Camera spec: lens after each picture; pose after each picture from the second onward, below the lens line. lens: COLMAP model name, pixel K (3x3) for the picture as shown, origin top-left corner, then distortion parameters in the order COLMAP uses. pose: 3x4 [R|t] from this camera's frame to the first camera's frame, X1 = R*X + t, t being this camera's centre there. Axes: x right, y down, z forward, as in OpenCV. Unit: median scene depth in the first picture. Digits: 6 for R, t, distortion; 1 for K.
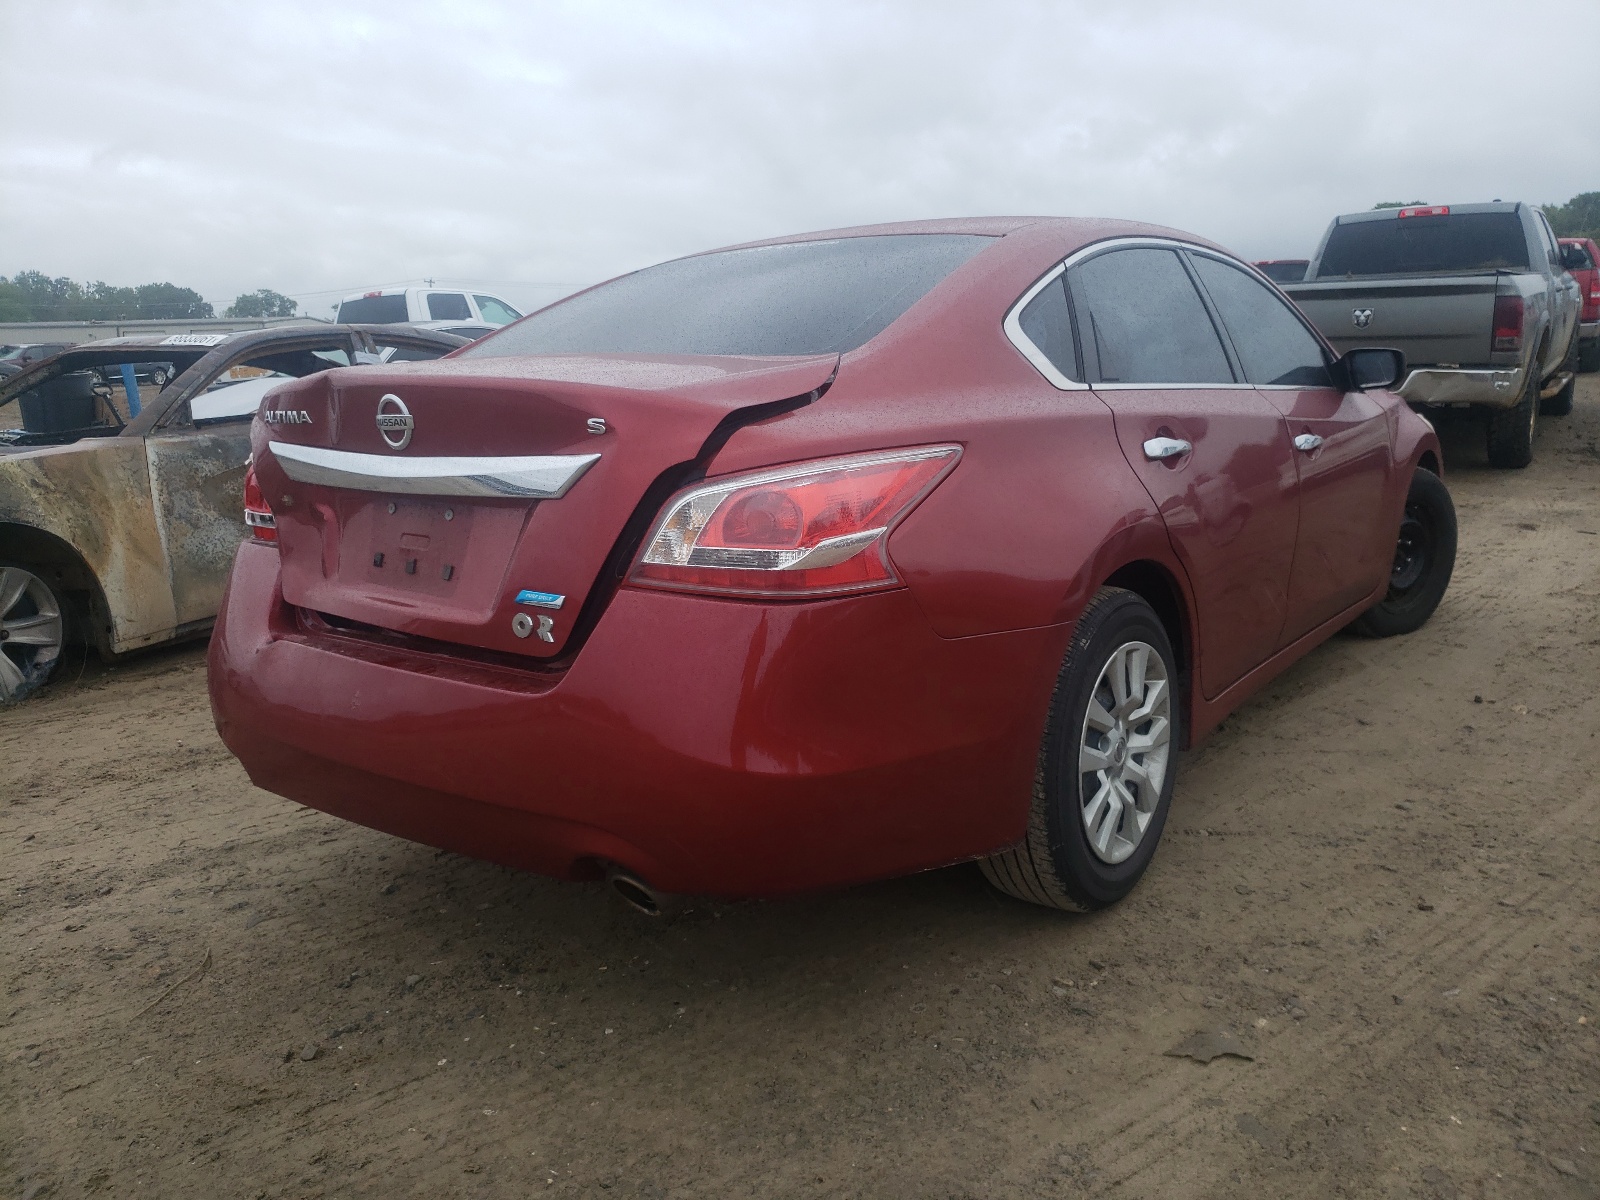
lens RADIAL K [[1216.7, 0, 784.7], [0, 1216.7, 707.4], [0, 0, 1]] dist [0.082152, -0.072695]
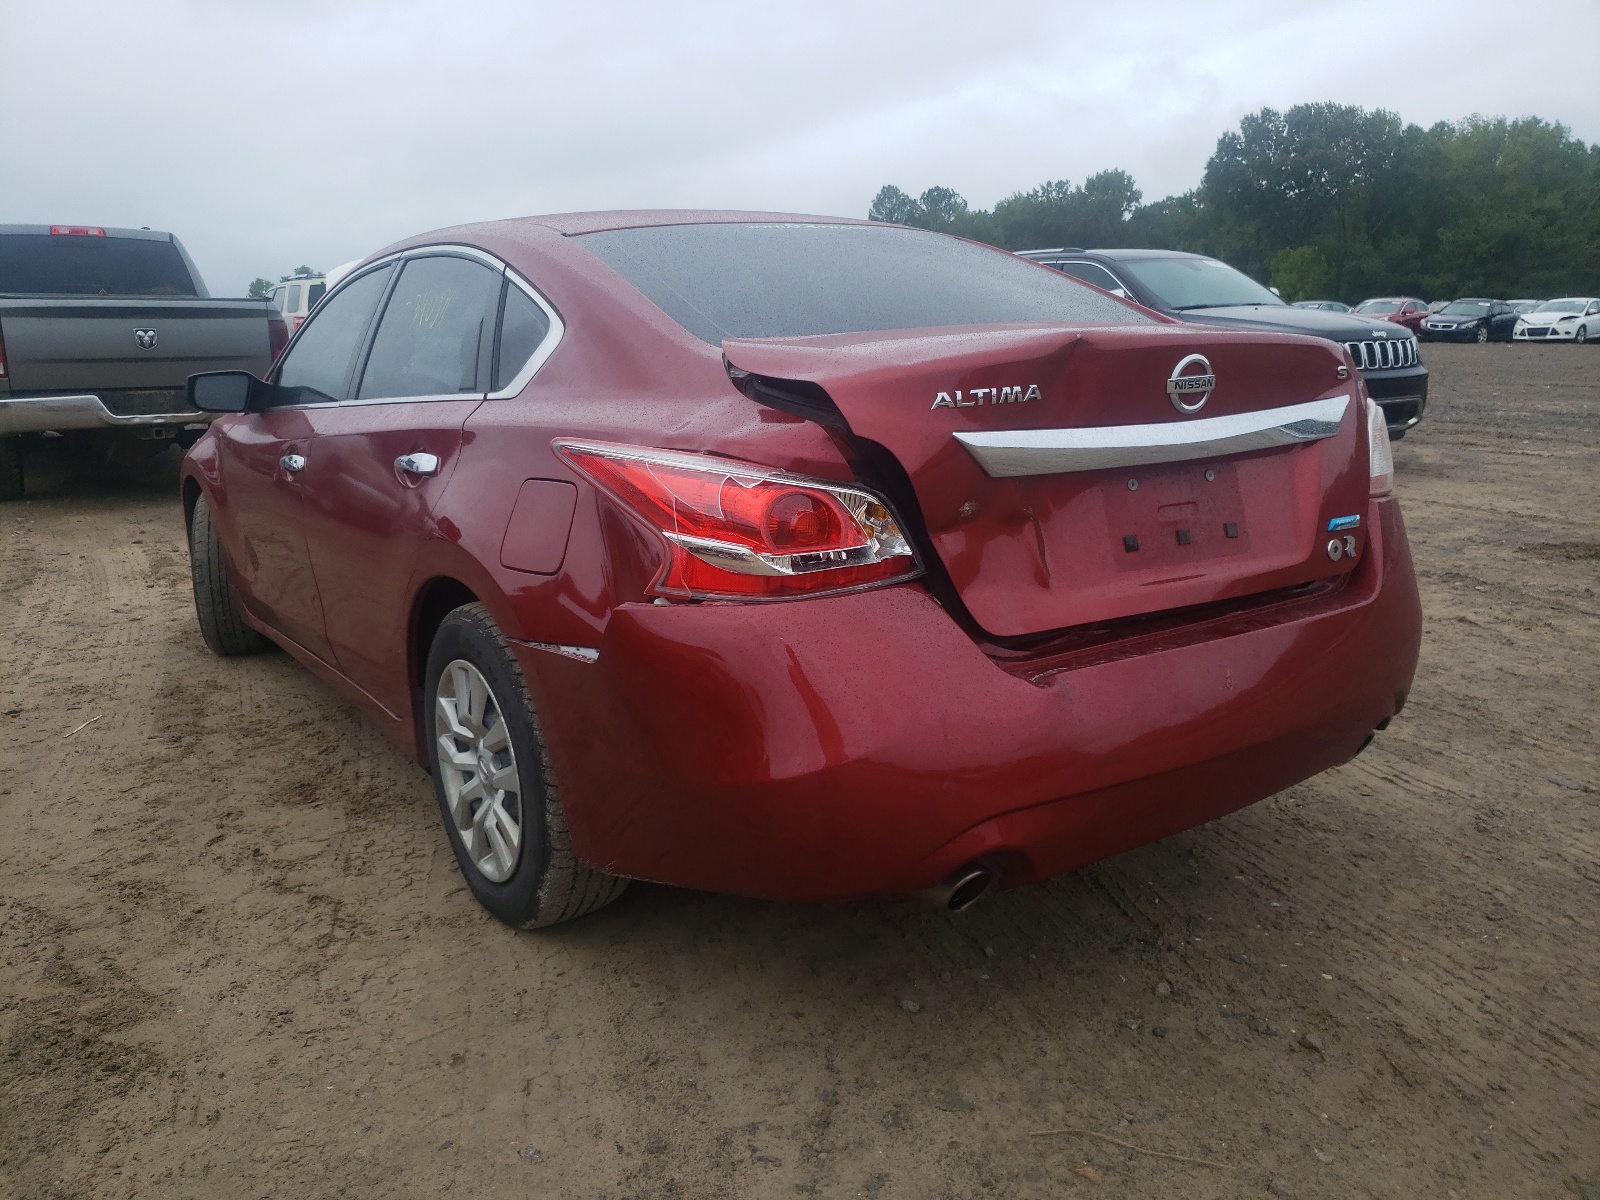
lens RADIAL K [[1230.2, 0, 802.9], [0, 1230.2, 711.0], [0, 0, 1]] dist [0.037658, 0.001257]
pose [[0.294068, -0.257218, 0.920523, -1.368529], [0.285134, 0.942861, 0.172372, -0.248257], [-0.912262, 0.211783, 0.350607, 1.007590]]
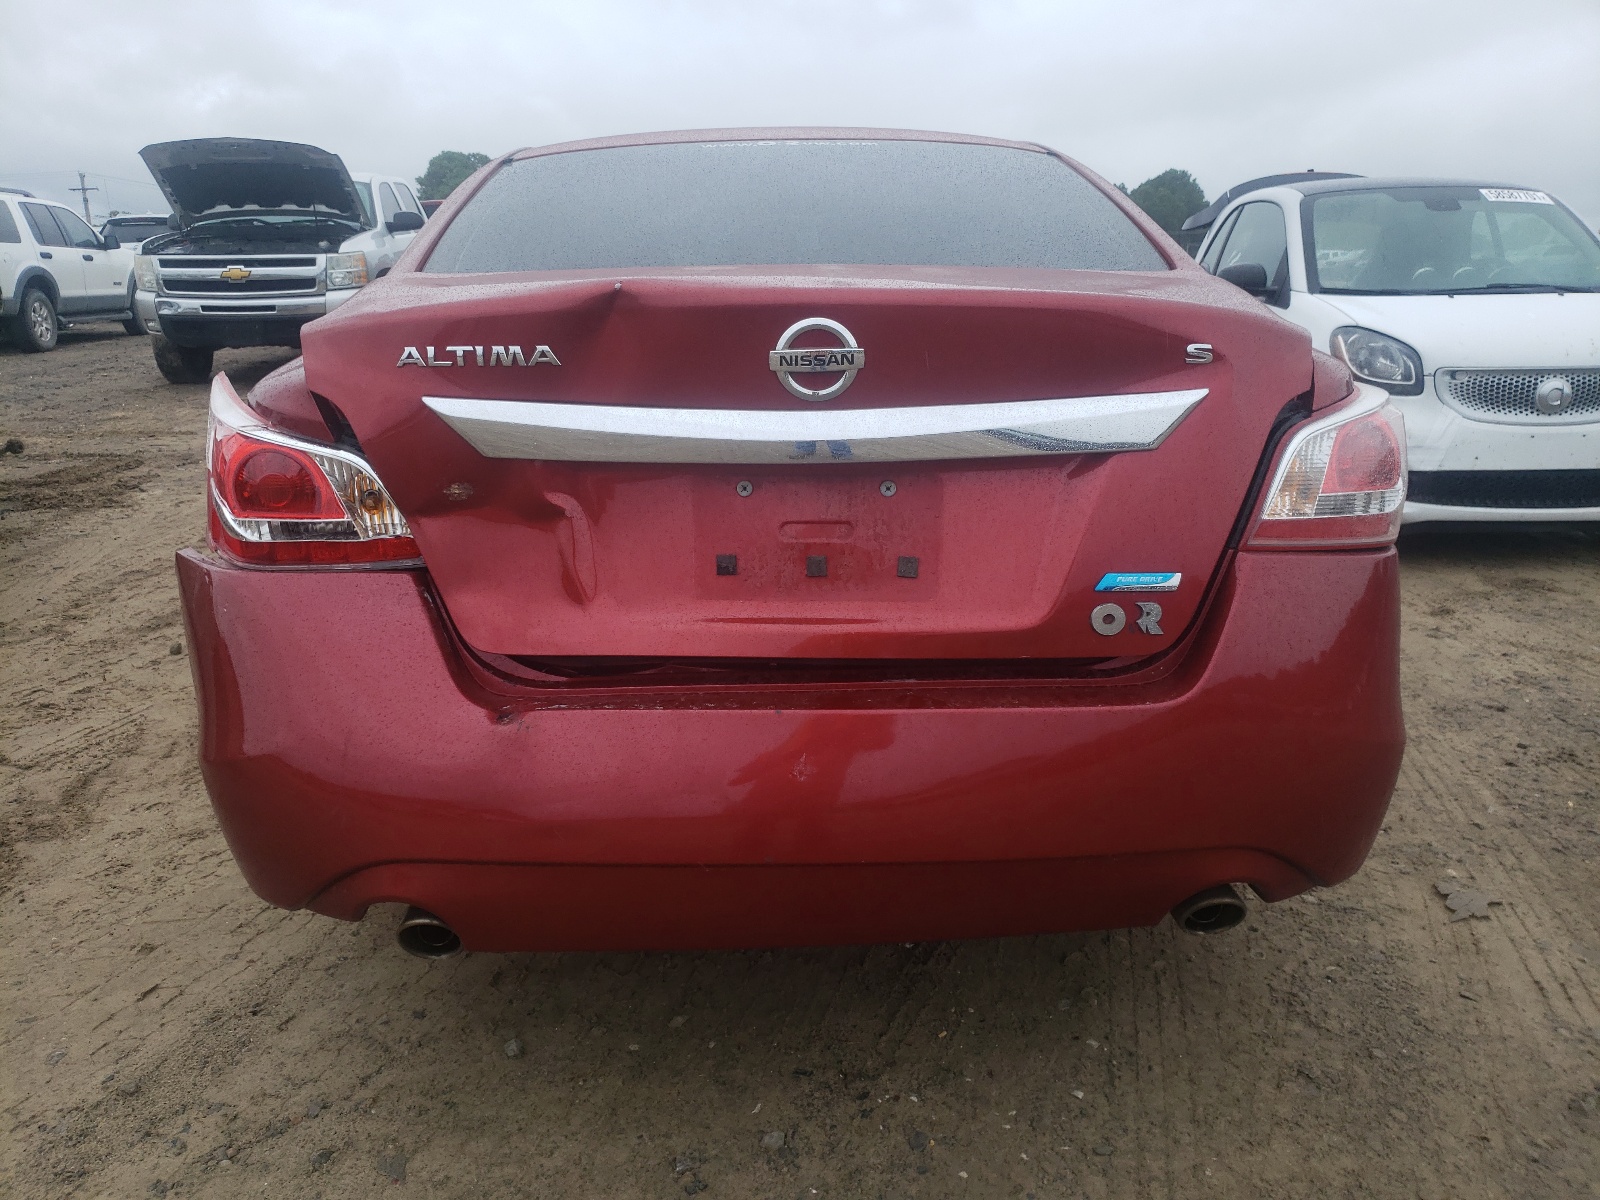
lens RADIAL K [[1216.7, 0, 784.7], [0, 1216.7, 707.4], [0, 0, 1]] dist [0.082152, -0.072695]
pose [[0.768621, -0.184949, 0.612386, -0.798362], [0.159271, 0.982476, 0.096817, -0.111704], [-0.619560, 0.023120, 0.784608, 0.486542]]
